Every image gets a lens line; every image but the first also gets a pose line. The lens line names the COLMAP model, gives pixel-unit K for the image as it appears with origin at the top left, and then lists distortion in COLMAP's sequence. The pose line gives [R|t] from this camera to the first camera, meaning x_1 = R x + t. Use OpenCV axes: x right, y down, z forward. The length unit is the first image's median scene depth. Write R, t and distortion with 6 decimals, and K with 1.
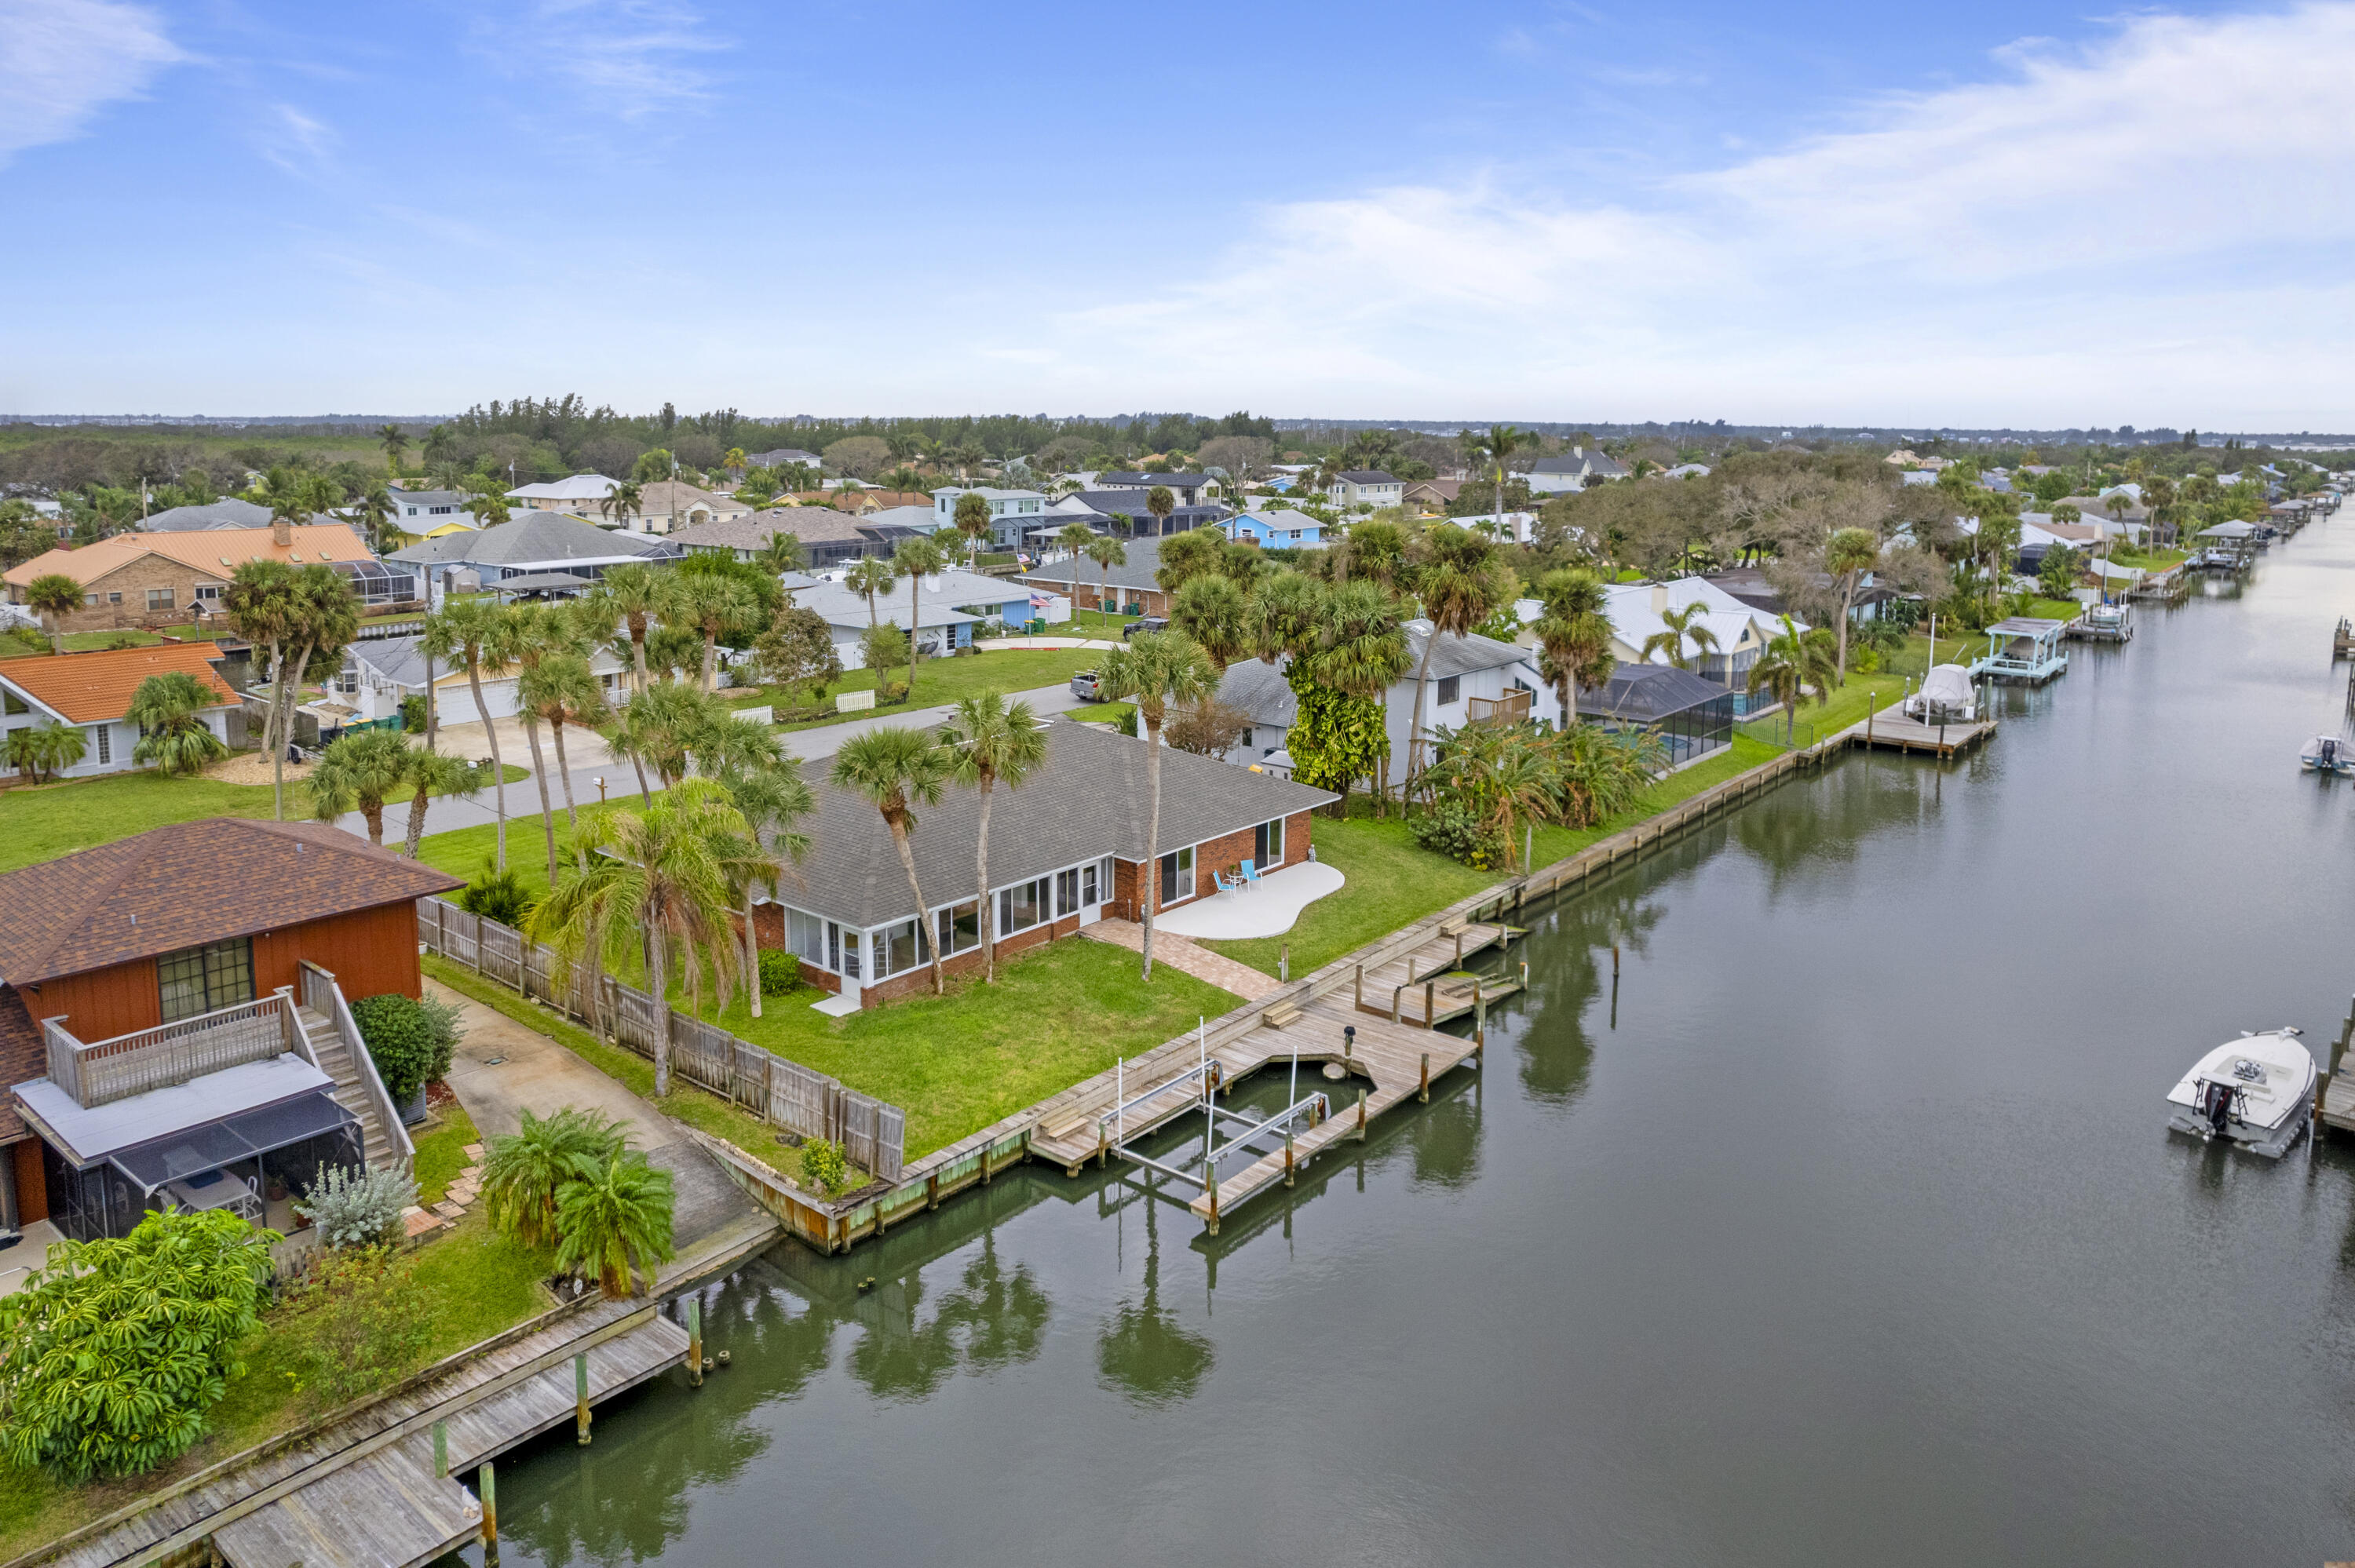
lens RADIAL K [[1577.1, 0, 1171.8], [0, 1577.1, 593.9], [0, 0, 1]] dist [-0.027617, 0.001820]
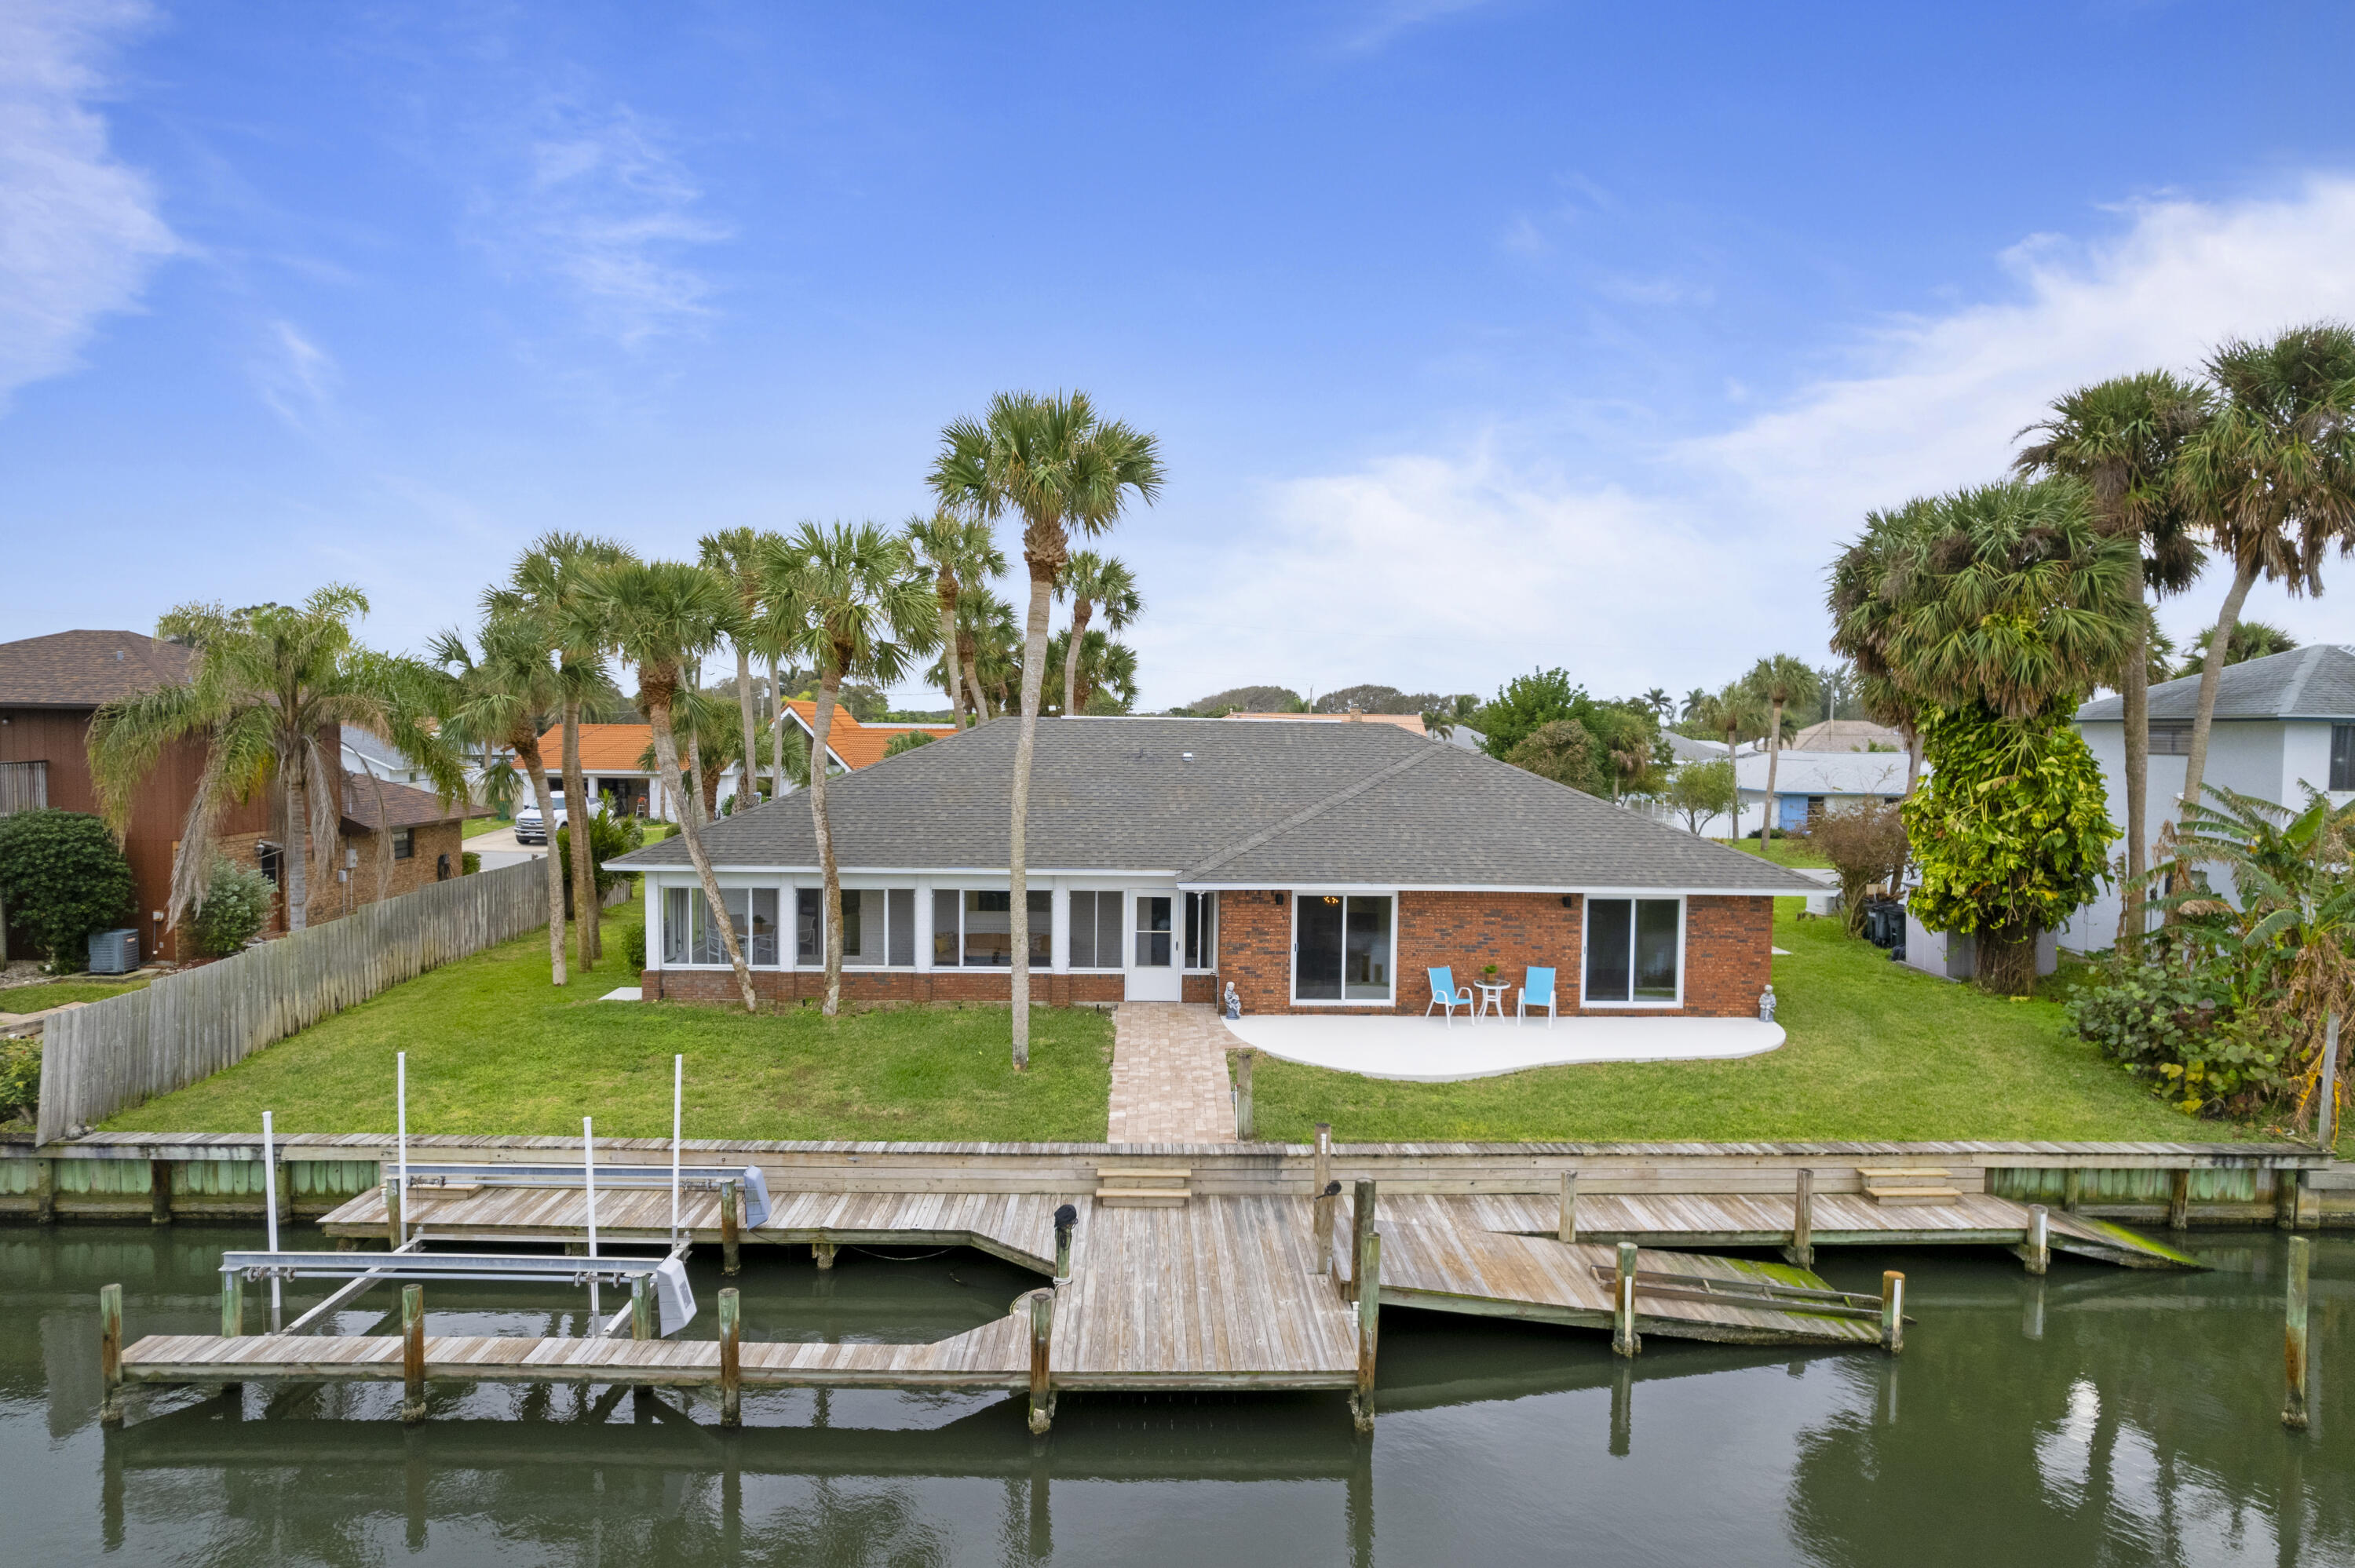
lens RADIAL K [[1517.1, 0, 1177.5], [0, 1517.1, 784.0], [0, 0, 1]] dist [-0.066592, 0.060969]
pose [[0.649720, 0.029185, -0.759613, 0.366966], [-0.091902, 0.994949, -0.040380, 0.153762], [0.754598, 0.096046, 0.649121, 0.648934]]
